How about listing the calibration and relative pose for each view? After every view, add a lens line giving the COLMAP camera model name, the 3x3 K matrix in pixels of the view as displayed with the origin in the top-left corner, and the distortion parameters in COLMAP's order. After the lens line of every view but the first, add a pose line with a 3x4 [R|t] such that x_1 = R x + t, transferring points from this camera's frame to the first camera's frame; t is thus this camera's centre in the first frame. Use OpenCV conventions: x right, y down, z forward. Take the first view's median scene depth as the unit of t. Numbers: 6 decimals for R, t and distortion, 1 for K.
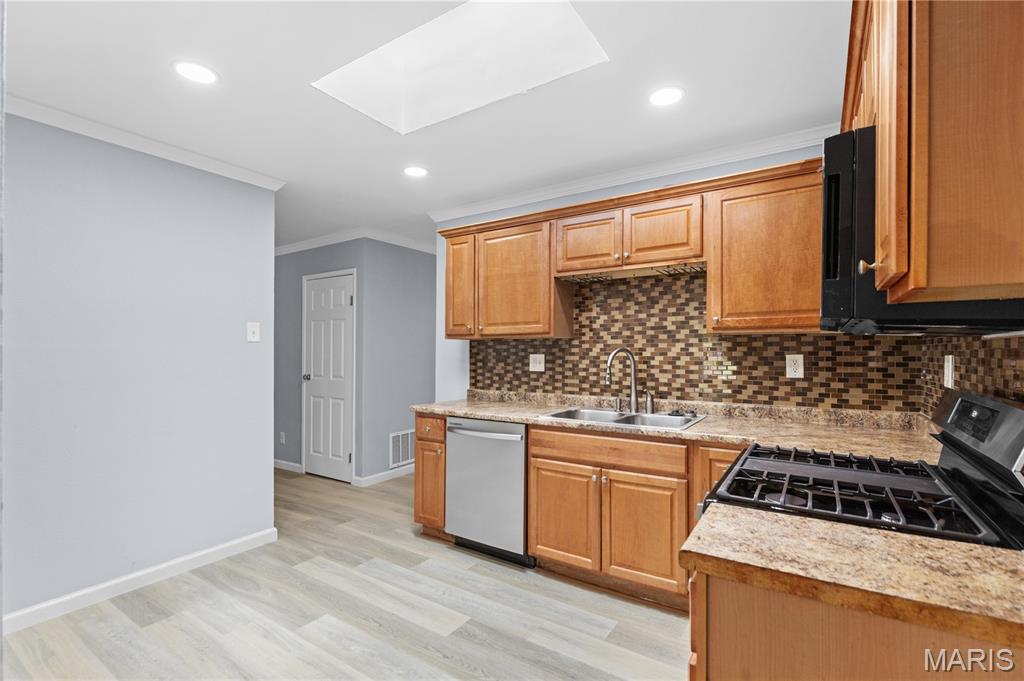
lens RADIAL K [[467.0, 0, 512.7], [0, 467.0, 355.4], [0, 0, 1]] dist [-0.000349, -0.000085]
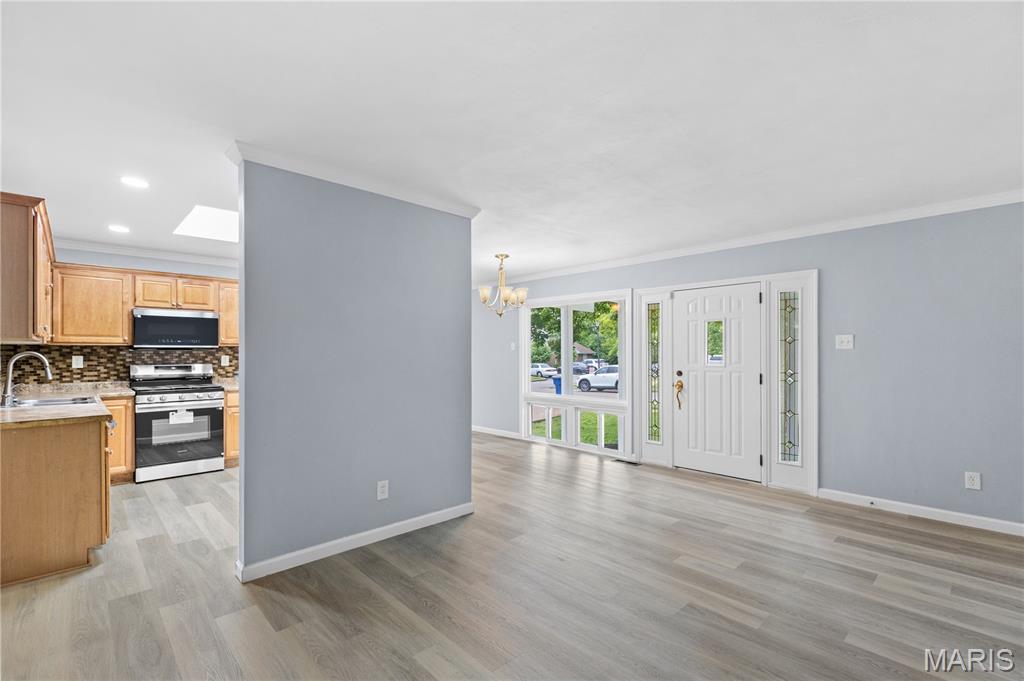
lens RADIAL K [[464.1, 0, 518.8], [0, 464.1, 349.1], [0, 0, 1]] dist [-0.003345, -0.000178]
pose [[-0.976382, 0.002369, 0.216038, -1.344267], [0.002914, 0.999993, 0.002206, -0.024235], [-0.216031, 0.002783, -0.976382, 1.925245]]
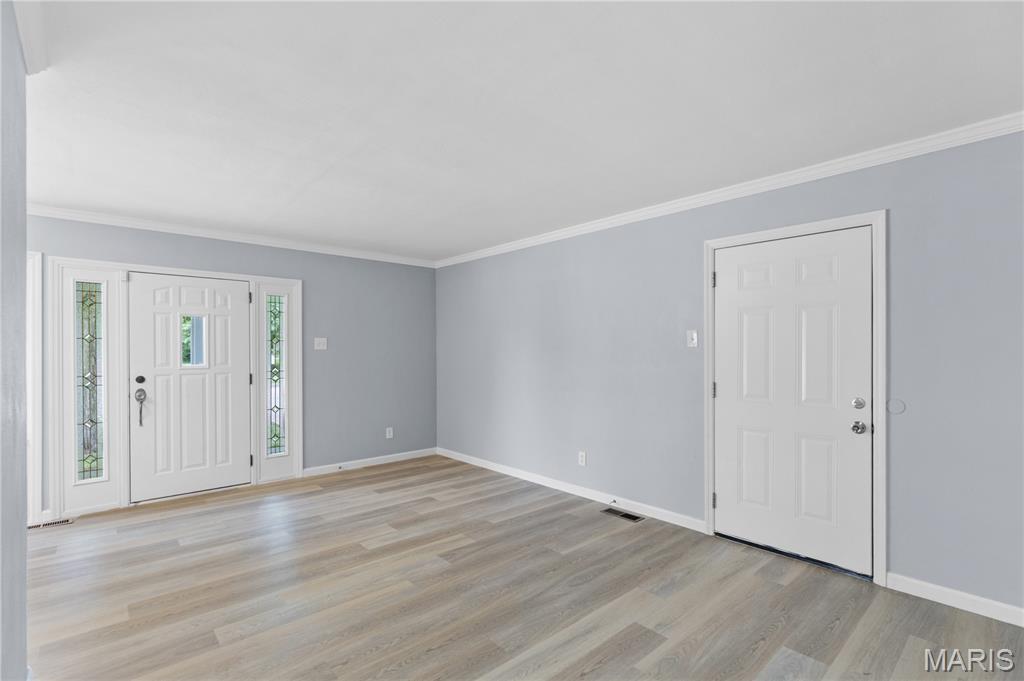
lens RADIAL K [[469.6, 0, 507.7], [0, 469.6, 348.7], [0, 0, 1]] dist [0.000208, -0.000175]
pose [[-0.258716, -0.003818, -0.965946, -0.479113], [-0.007087, 0.999973, -0.002054, -0.022467], [0.965928, 0.006314, -0.258736, 1.453772]]
